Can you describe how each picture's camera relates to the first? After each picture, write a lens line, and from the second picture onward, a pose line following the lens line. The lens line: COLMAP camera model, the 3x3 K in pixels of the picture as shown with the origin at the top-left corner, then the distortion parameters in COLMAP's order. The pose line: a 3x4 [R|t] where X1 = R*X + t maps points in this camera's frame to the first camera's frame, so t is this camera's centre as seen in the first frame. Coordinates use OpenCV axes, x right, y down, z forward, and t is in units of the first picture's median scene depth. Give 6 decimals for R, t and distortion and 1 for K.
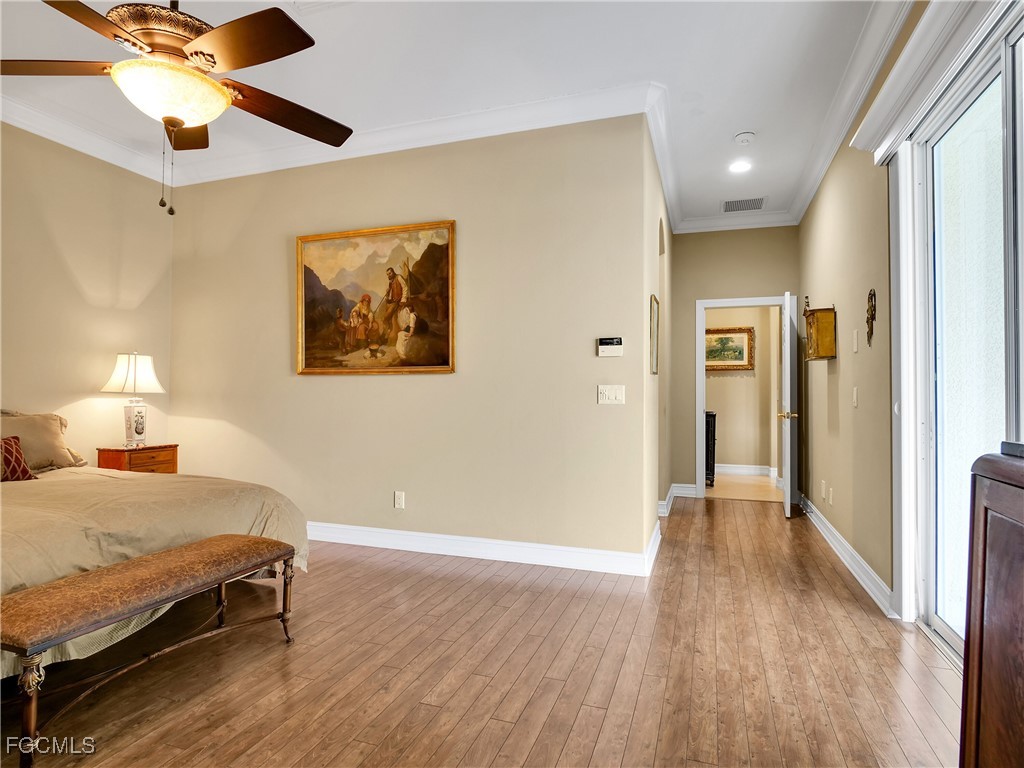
lens RADIAL K [[560.4, 0, 513.9], [0, 560.4, 383.7], [0, 0, 1]] dist [-0.014524, 0.002952]
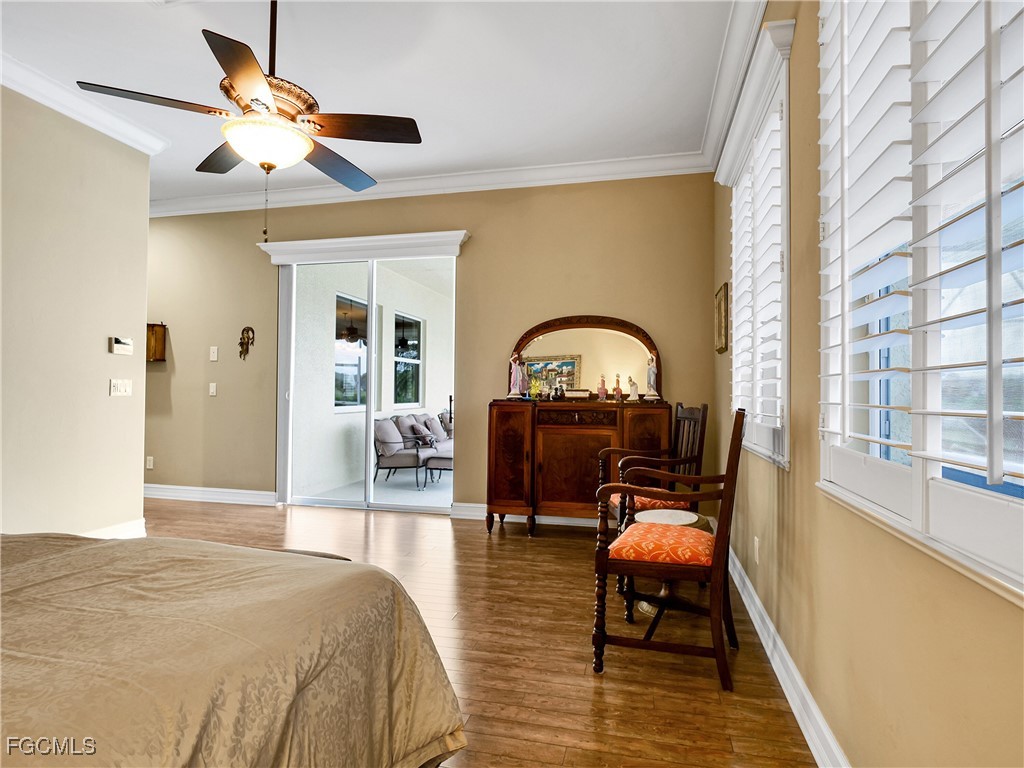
lens RADIAL K [[560.4, 0, 513.9], [0, 560.4, 383.7], [0, 0, 1]] dist [-0.014524, 0.002952]
pose [[-0.108172, 0.003285, 0.994127, -1.111371], [-0.021448, 0.999754, -0.005638, 0.000602], [-0.993901, -0.021932, -0.108075, 0.352484]]
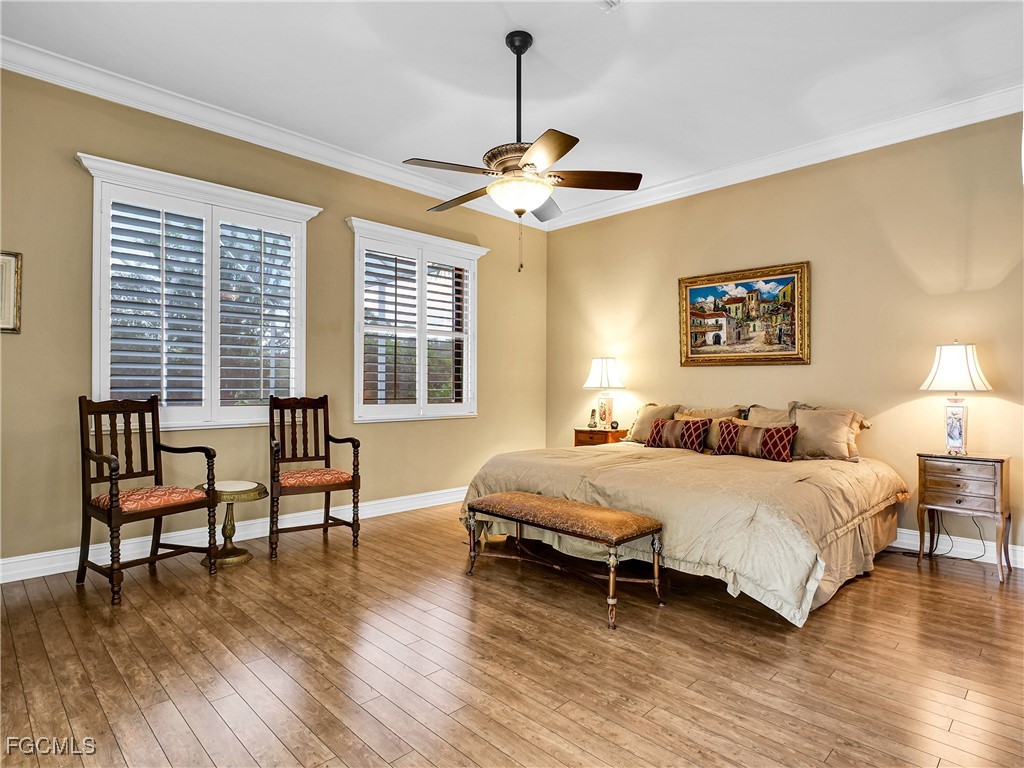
lens RADIAL K [[560.4, 0, 513.9], [0, 560.4, 383.7], [0, 0, 1]] dist [-0.014524, 0.002952]
pose [[-0.429785, -0.016335, -0.902784, 0.461103], [0.003904, 0.999793, -0.019949, 0.026753], [0.902923, -0.012098, -0.429632, 0.974444]]
